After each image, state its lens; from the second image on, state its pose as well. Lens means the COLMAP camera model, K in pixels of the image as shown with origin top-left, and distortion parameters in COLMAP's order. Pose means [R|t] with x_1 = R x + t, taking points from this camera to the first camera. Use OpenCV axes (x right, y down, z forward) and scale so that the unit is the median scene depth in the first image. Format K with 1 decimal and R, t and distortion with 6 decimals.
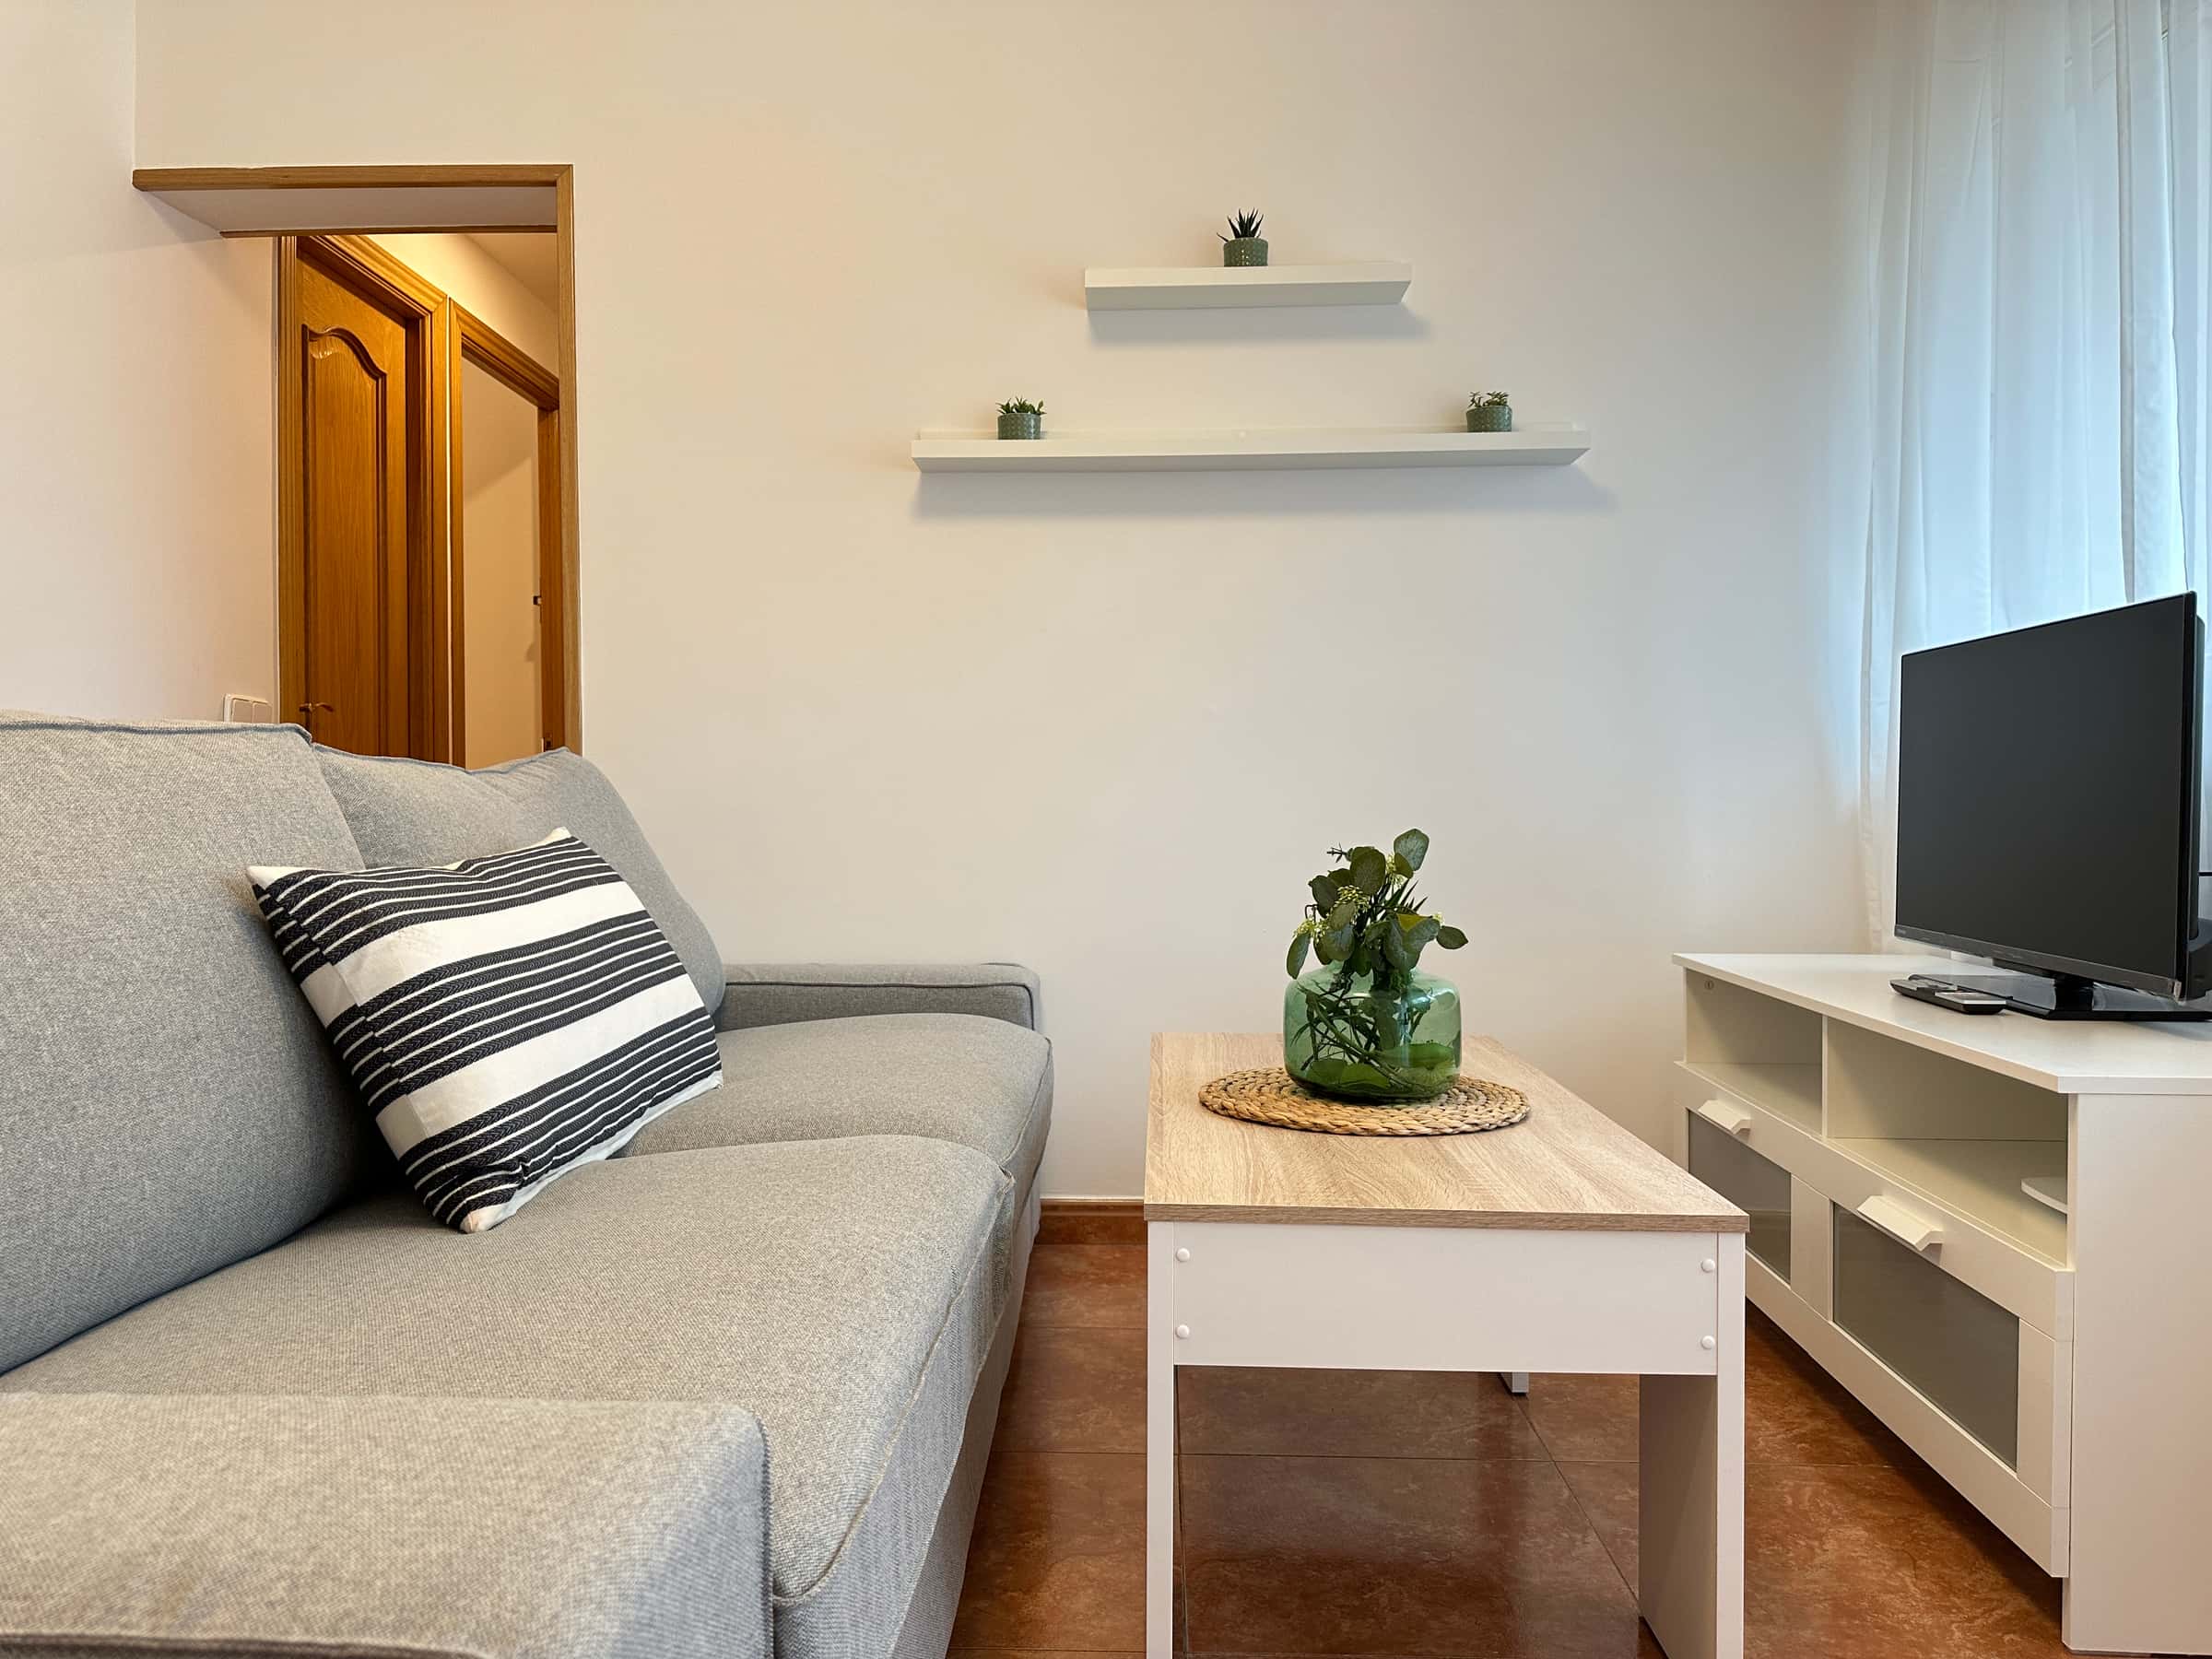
lens RADIAL K [[1557.4, 0, 1116.7], [0, 1557.4, 866.7], [0, 0, 1]] dist [0.122596, -0.169158]
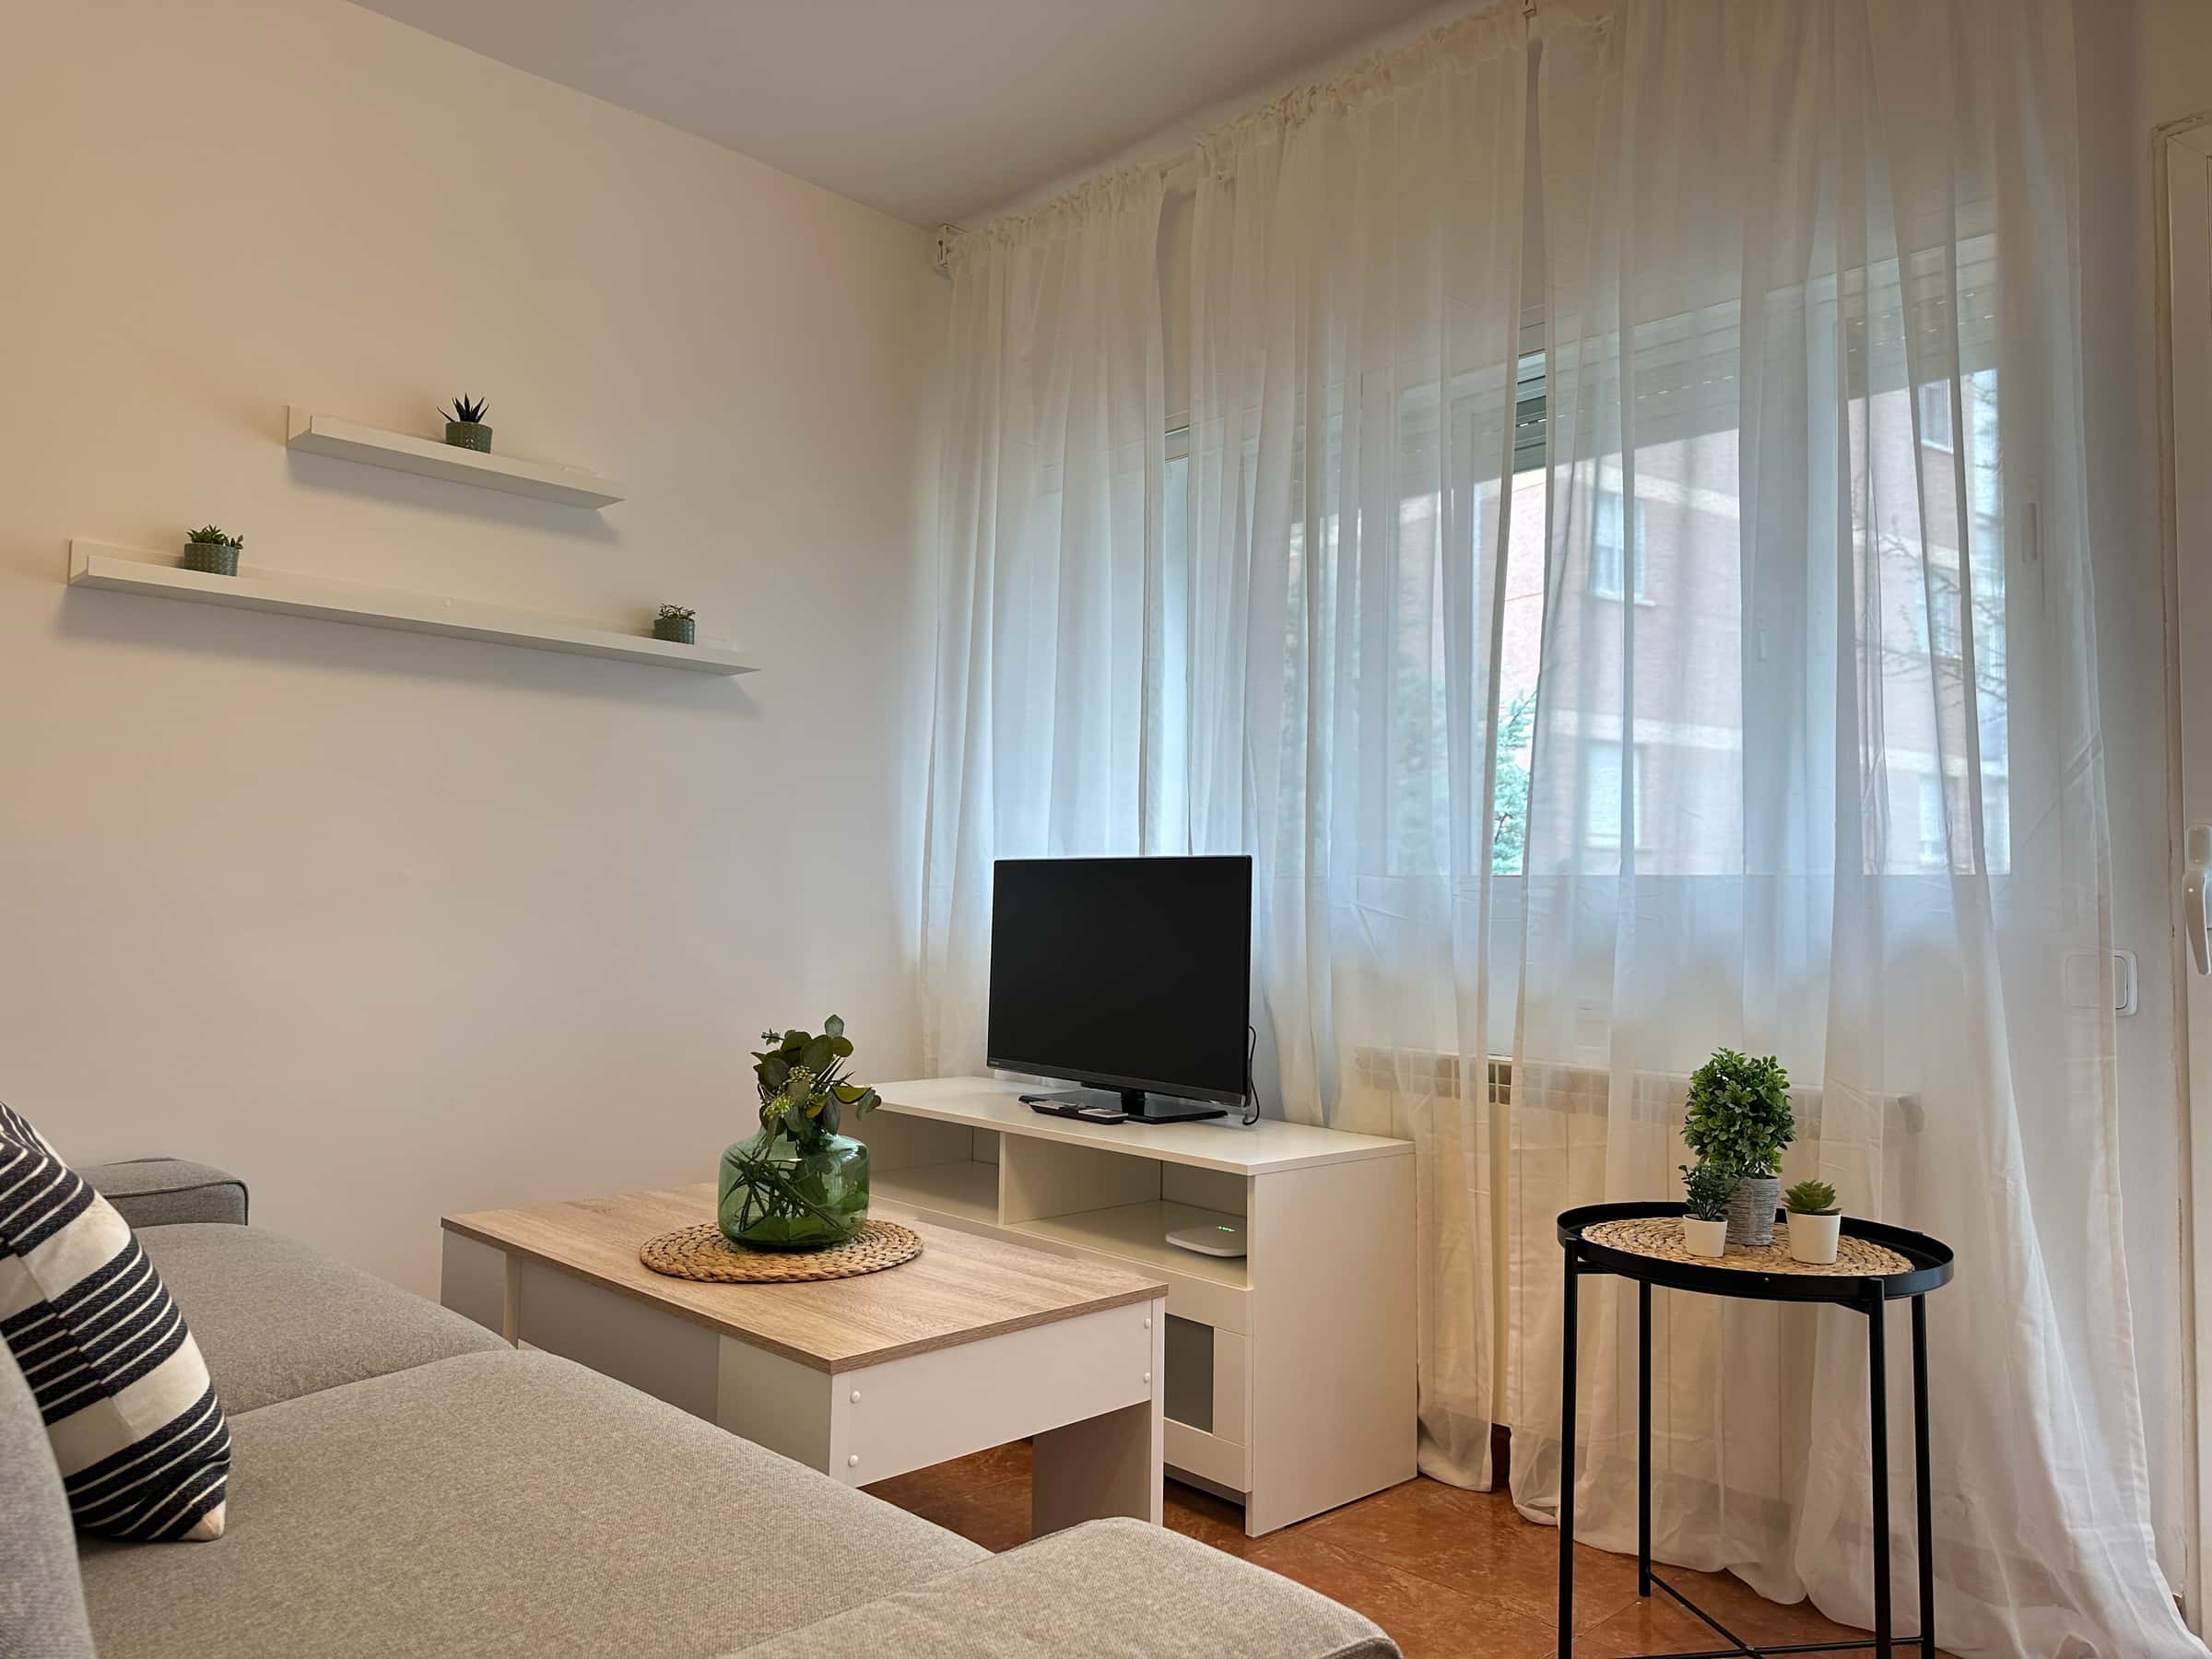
lens RADIAL K [[1557.4, 0, 1116.7], [0, 1557.4, 866.7], [0, 0, 1]] dist [0.122596, -0.169158]
pose [[0.681148, 0.032780, 0.731412, -0.543293], [0.010973, 0.998428, -0.054966, -0.068137], [-0.732064, 0.045465, 0.679717, 0.004251]]
